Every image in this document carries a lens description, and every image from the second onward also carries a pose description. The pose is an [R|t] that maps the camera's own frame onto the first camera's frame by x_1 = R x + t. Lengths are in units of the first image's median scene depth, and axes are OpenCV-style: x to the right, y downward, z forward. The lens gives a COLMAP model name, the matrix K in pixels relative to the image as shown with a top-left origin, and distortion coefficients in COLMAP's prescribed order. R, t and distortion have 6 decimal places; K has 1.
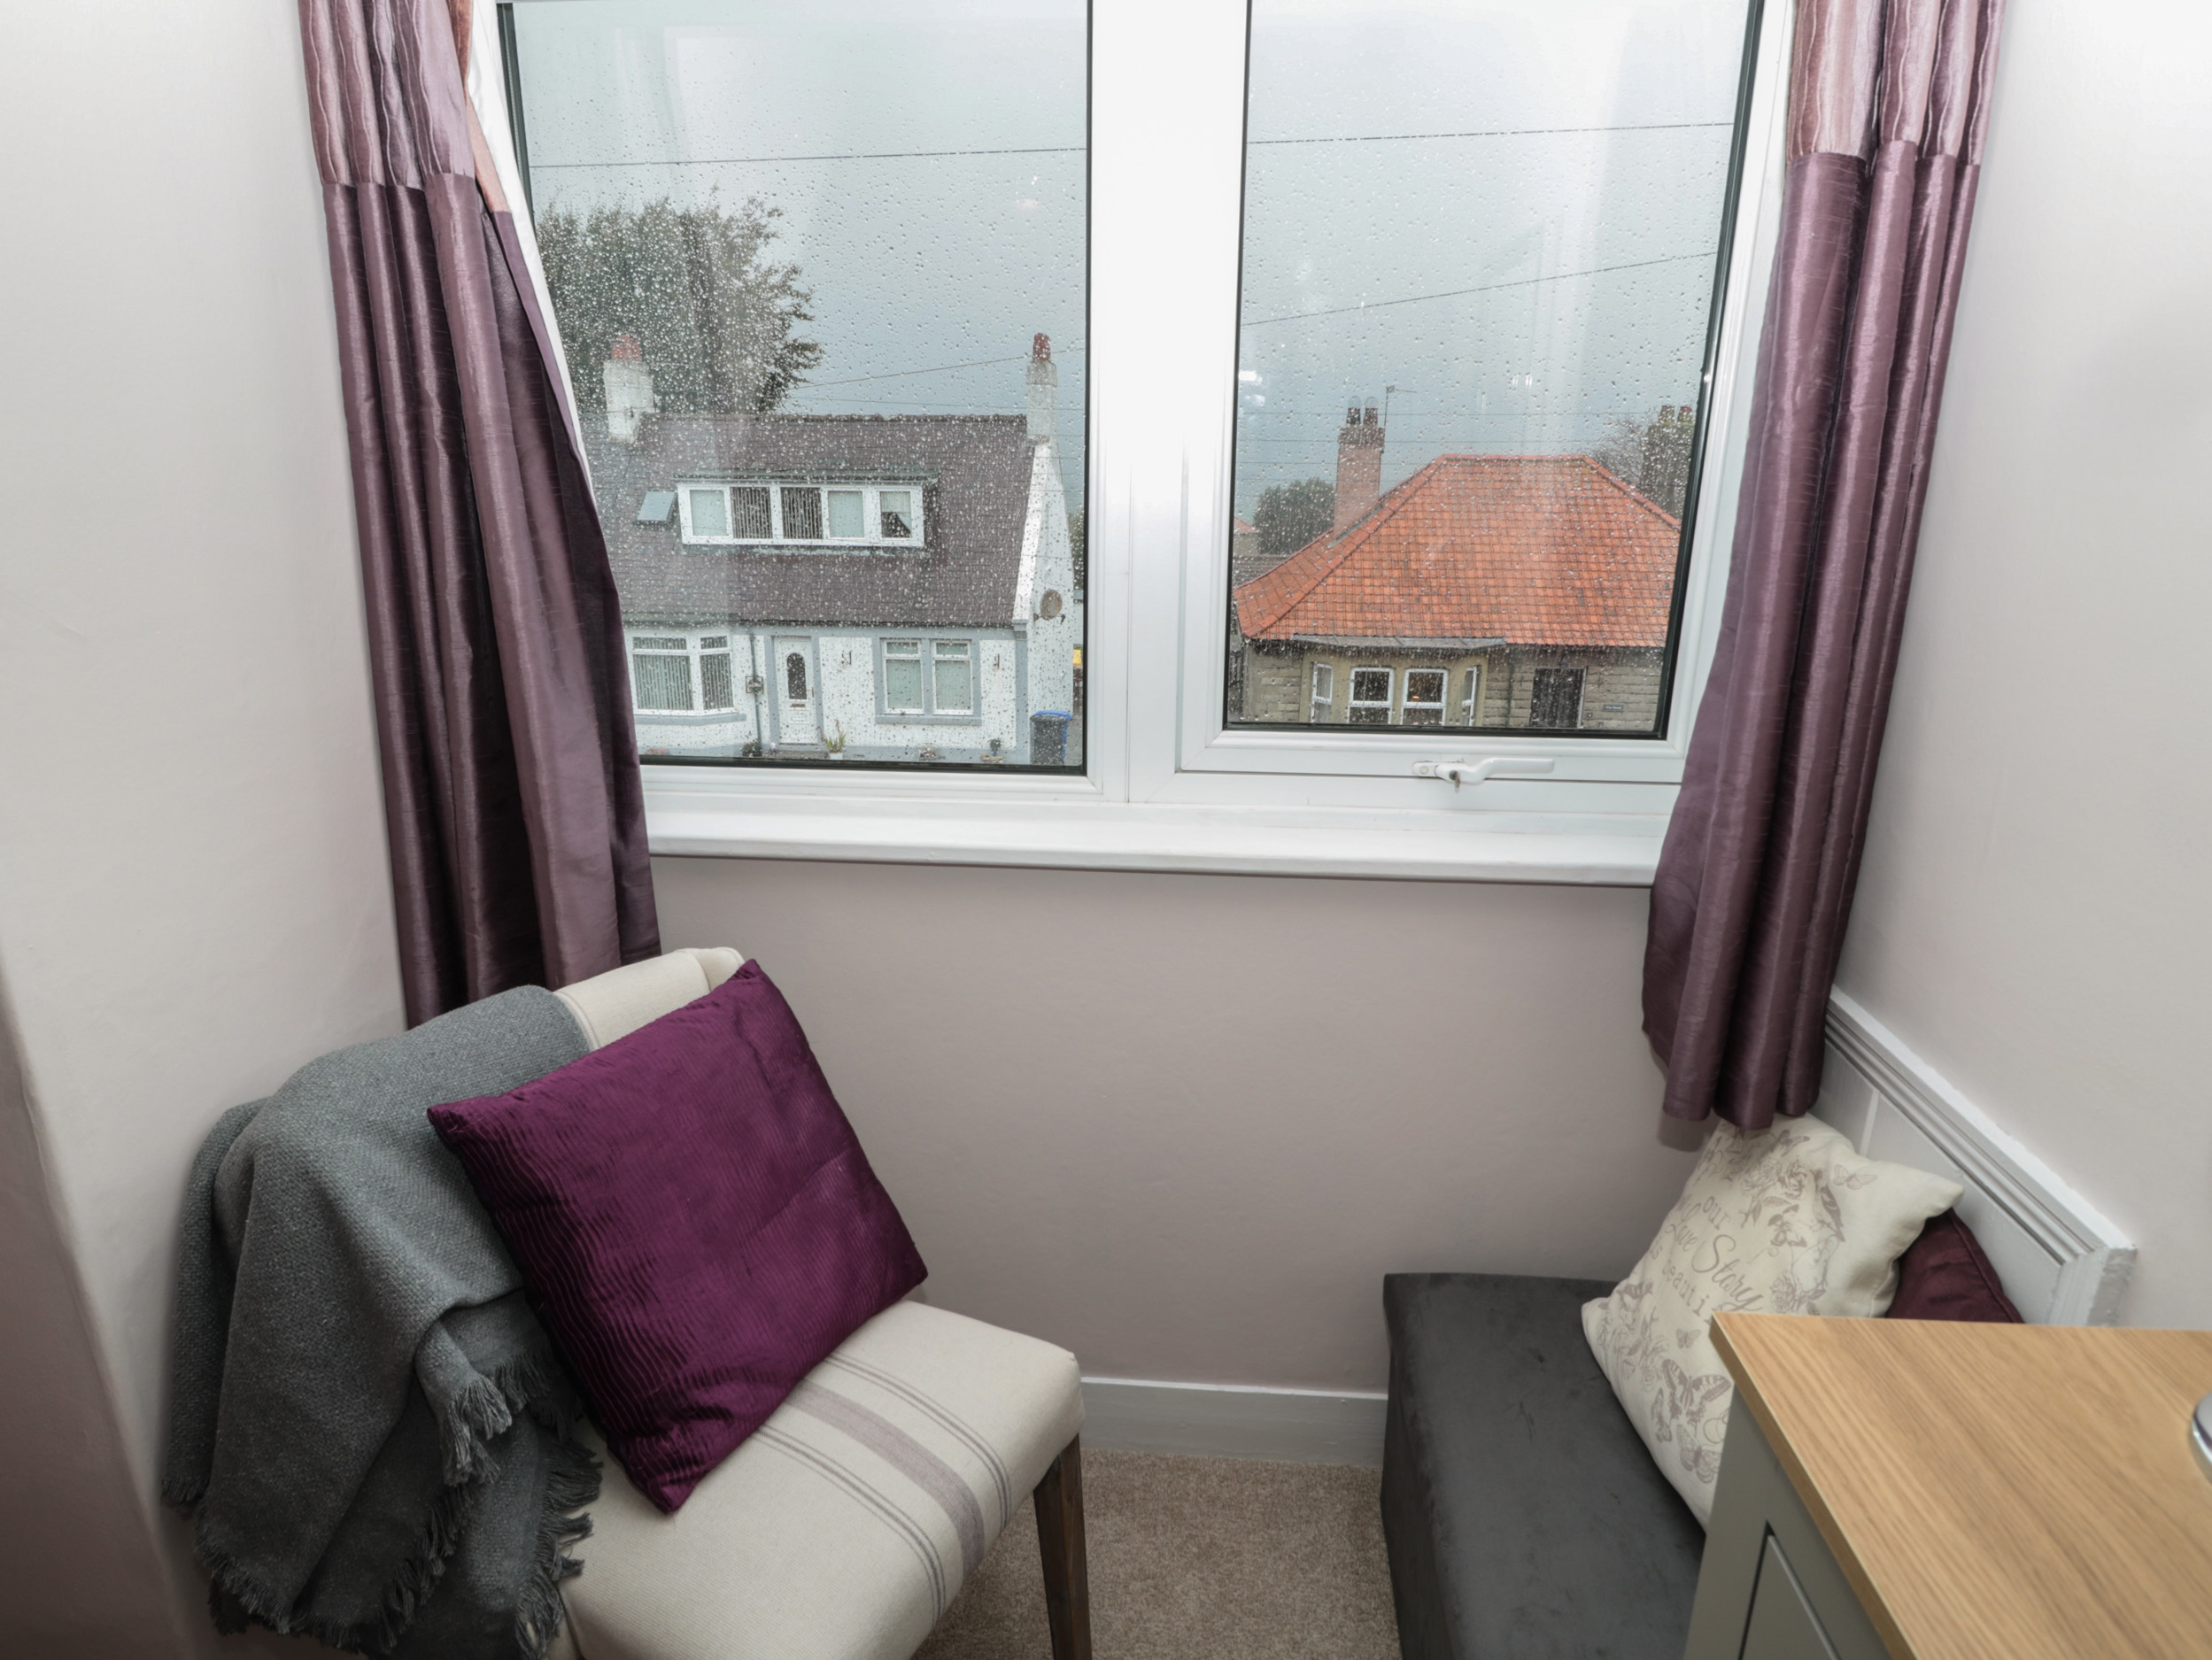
lens RADIAL K [[1184.8, 0, 1118.5], [0, 1184.8, 837.7], [0, 0, 1]] dist [0.016359, -0.014054]
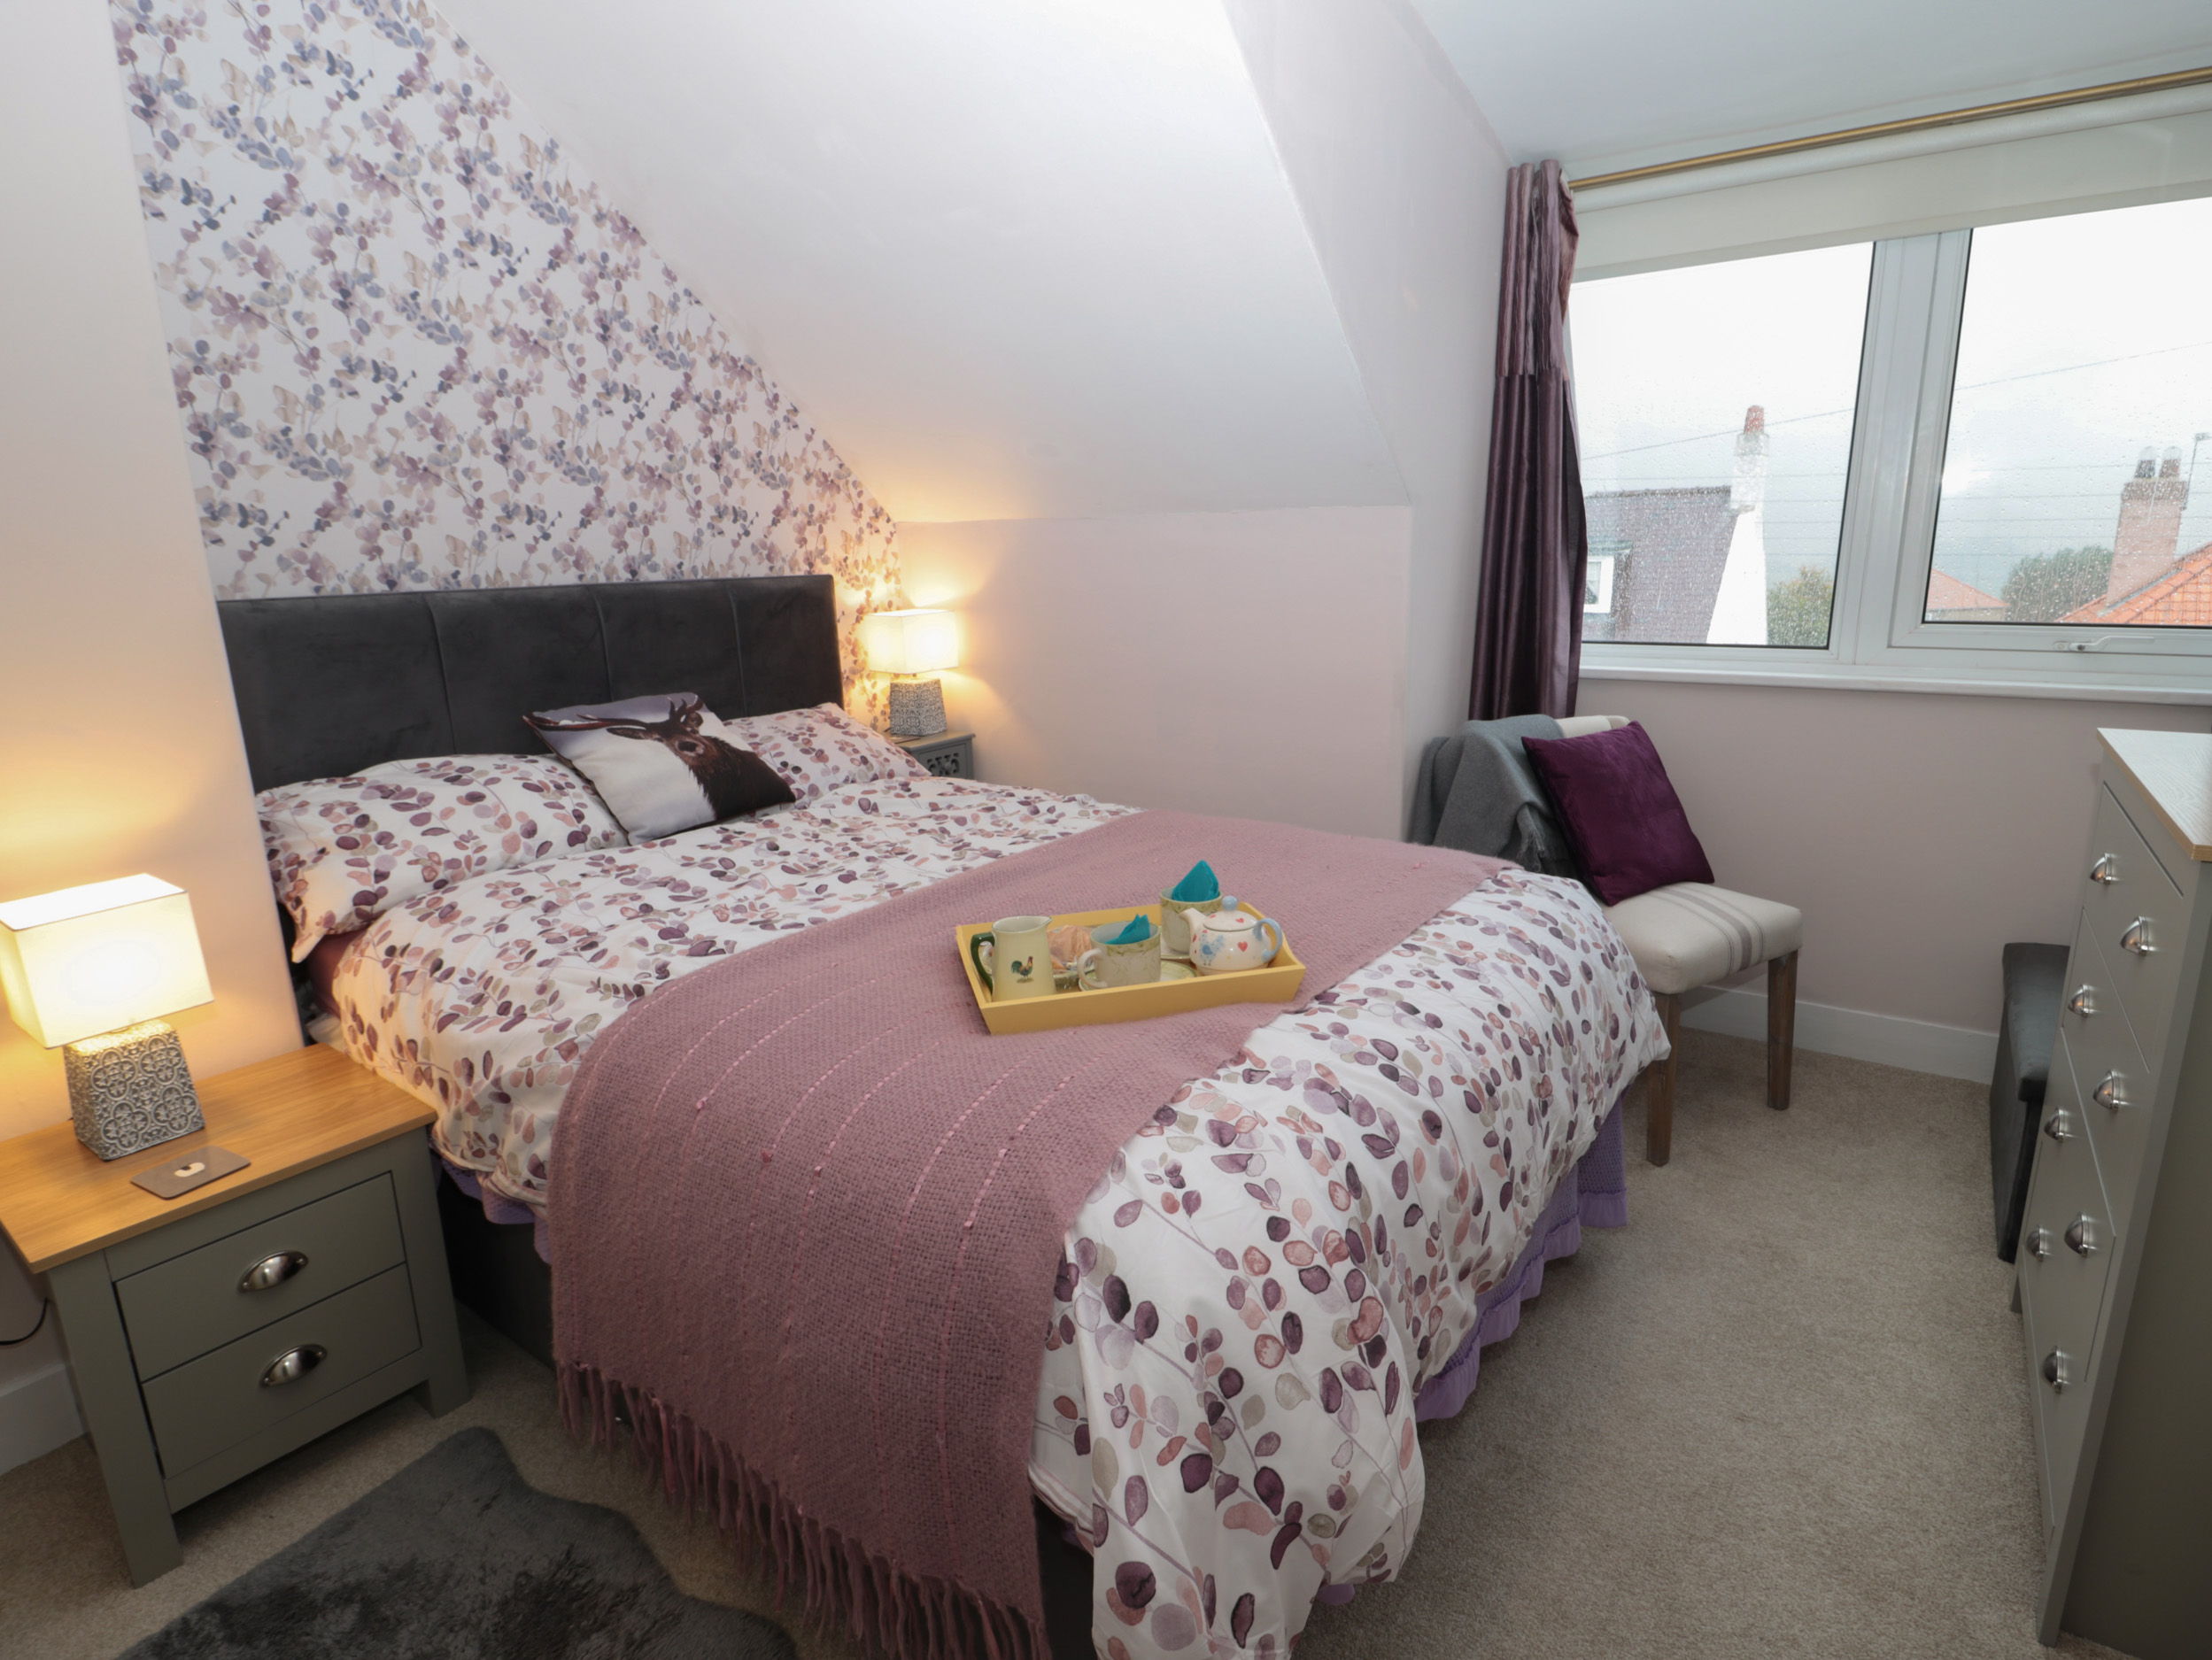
lens RADIAL K [[1184.8, 0, 1118.5], [0, 1184.8, 837.7], [0, 0, 1]] dist [0.016359, -0.014054]
pose [[0.867336, 0.094869, -0.488599, -0.049630], [-0.128043, 0.991156, -0.034848, 0.424879], [0.480972, 0.092787, 0.871812, -1.052757]]
